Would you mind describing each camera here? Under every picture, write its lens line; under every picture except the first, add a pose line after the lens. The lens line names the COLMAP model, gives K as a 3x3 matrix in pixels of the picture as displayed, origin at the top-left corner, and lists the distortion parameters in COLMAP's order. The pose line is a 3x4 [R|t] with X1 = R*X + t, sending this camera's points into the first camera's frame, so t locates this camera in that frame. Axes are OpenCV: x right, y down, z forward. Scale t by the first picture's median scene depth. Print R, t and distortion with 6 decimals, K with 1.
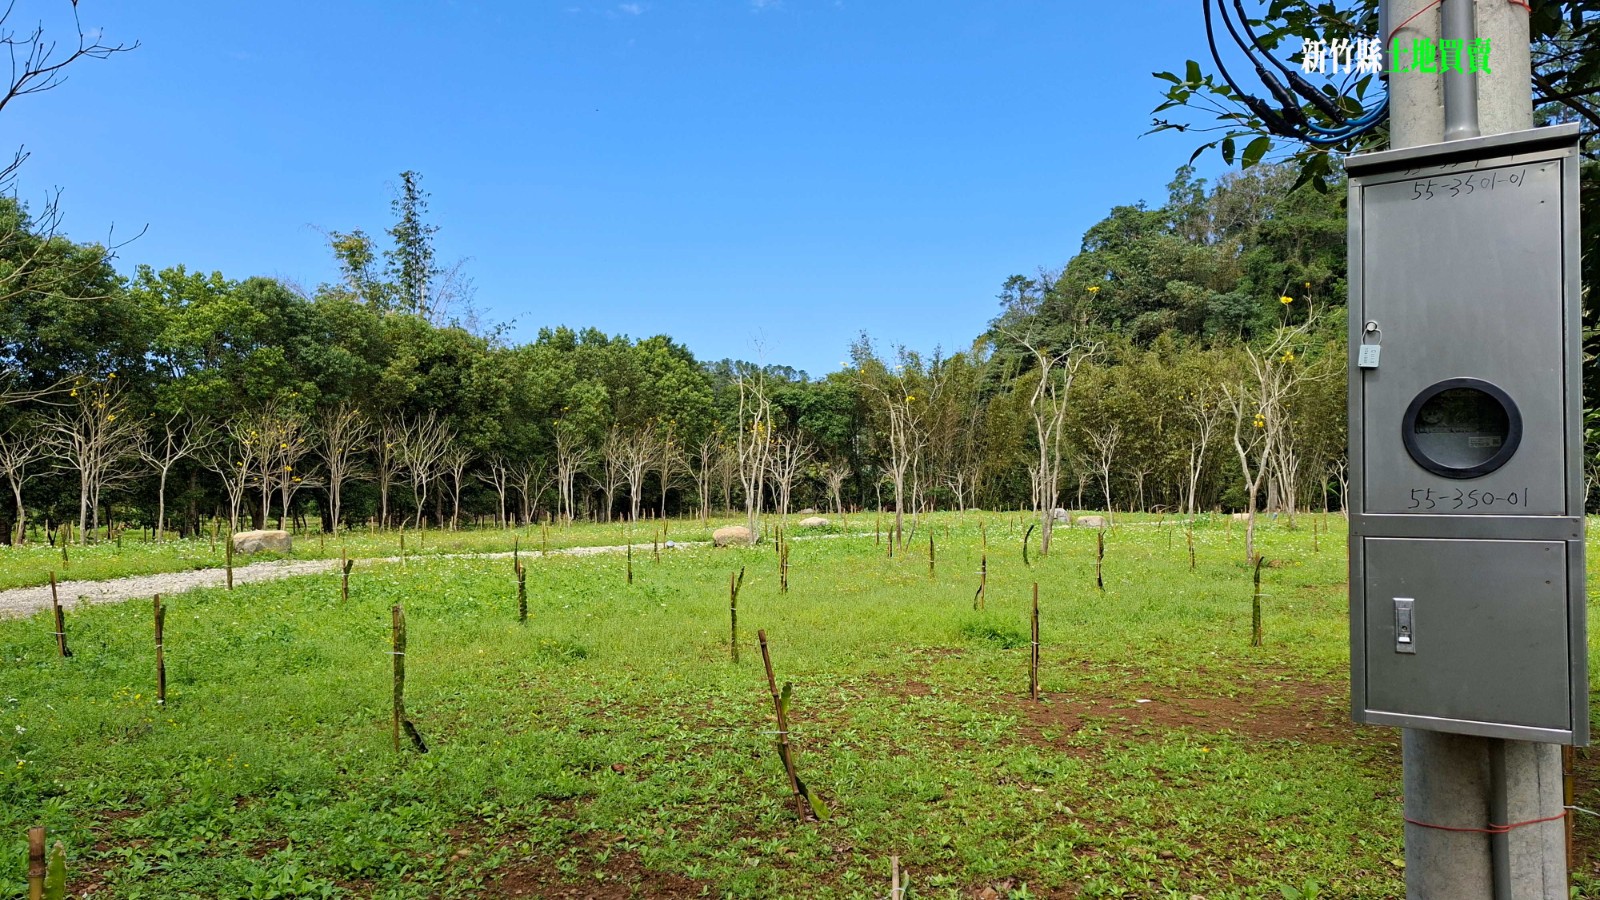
lens RADIAL K [[1112.6, 0, 805.4], [0, 1112.6, 466.2], [0, 0, 1]] dist [0.076242, -0.064068]
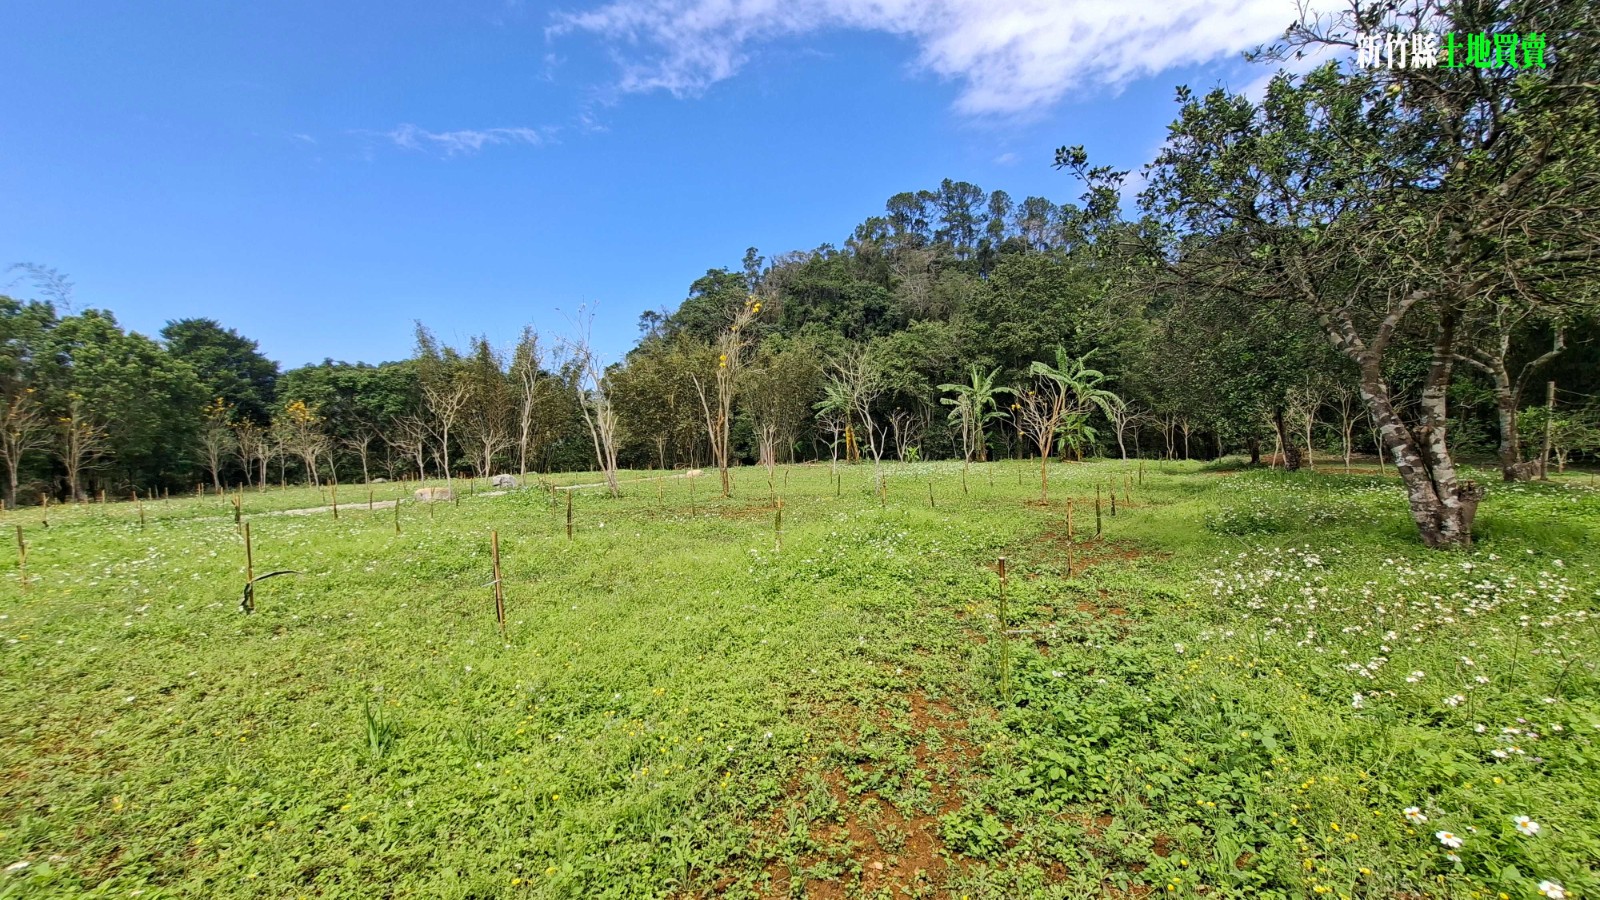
lens RADIAL K [[645.9, 0, 790.6], [0, 645.9, 461.8], [0, 0, 1]] dist [0.008504, 0.001267]
pose [[0.945363, -0.037382, 0.323869, 0.214621], [0.024677, 0.998760, 0.043248, 0.004985], [-0.325084, -0.032893, 0.945113, 0.259695]]
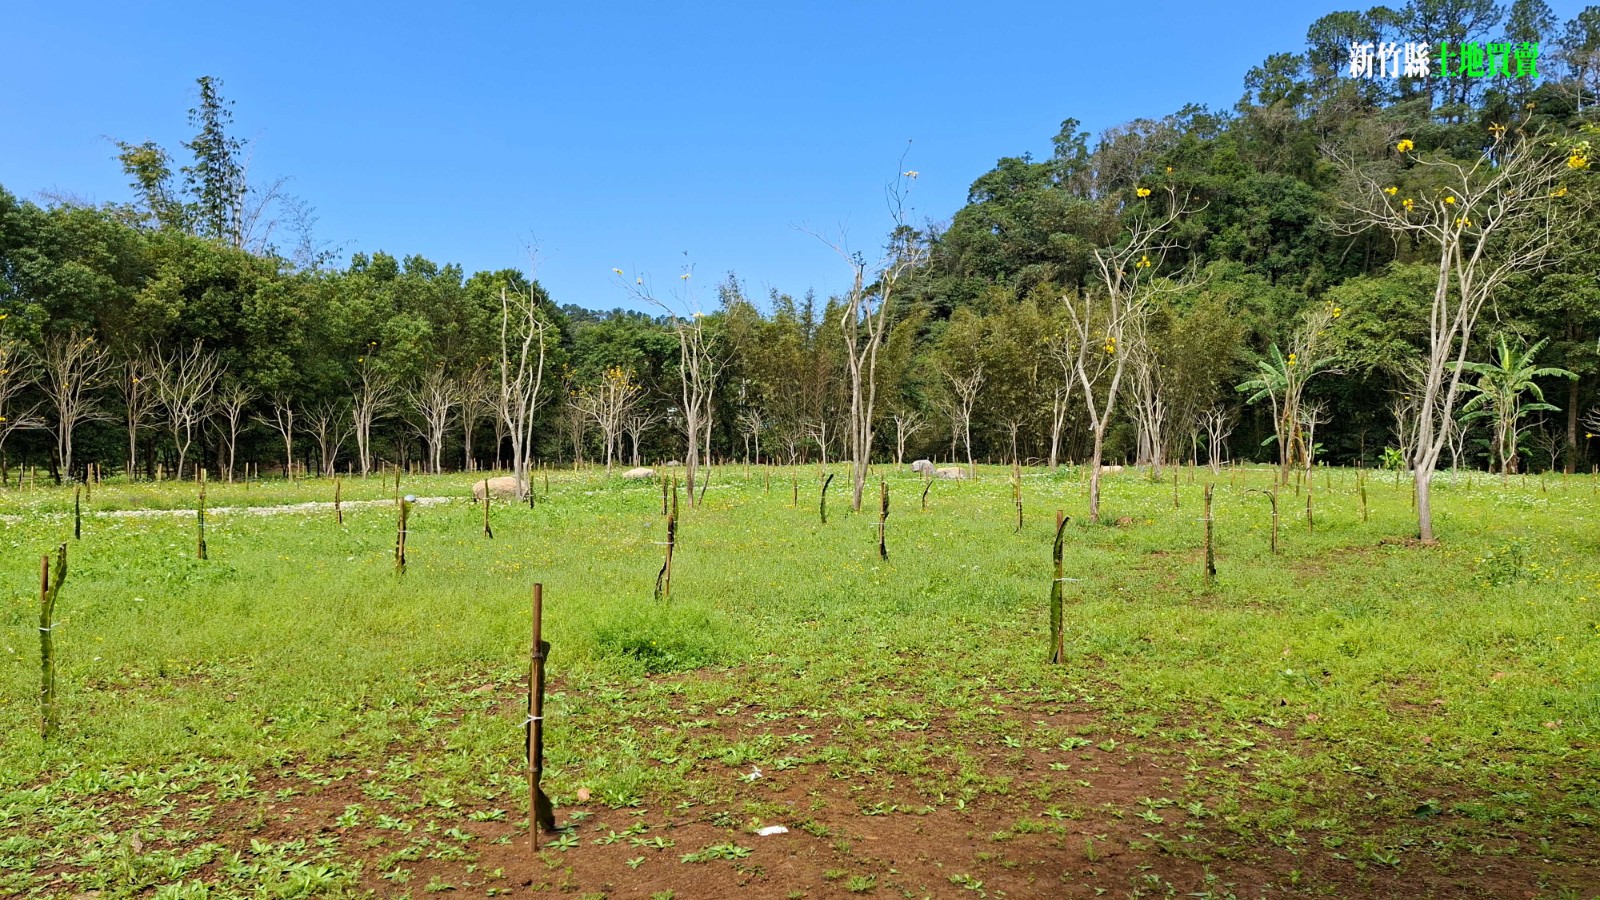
lens RADIAL K [[1112.6, 0, 812.9], [0, 1112.6, 459.6], [0, 0, 1]] dist [0.076242, -0.064068]
pose [[0.994869, 0.004342, 0.101080, 0.029975], [-0.007942, 0.999348, 0.035234, 0.004060], [-0.100861, -0.035856, 0.994254, 0.059397]]
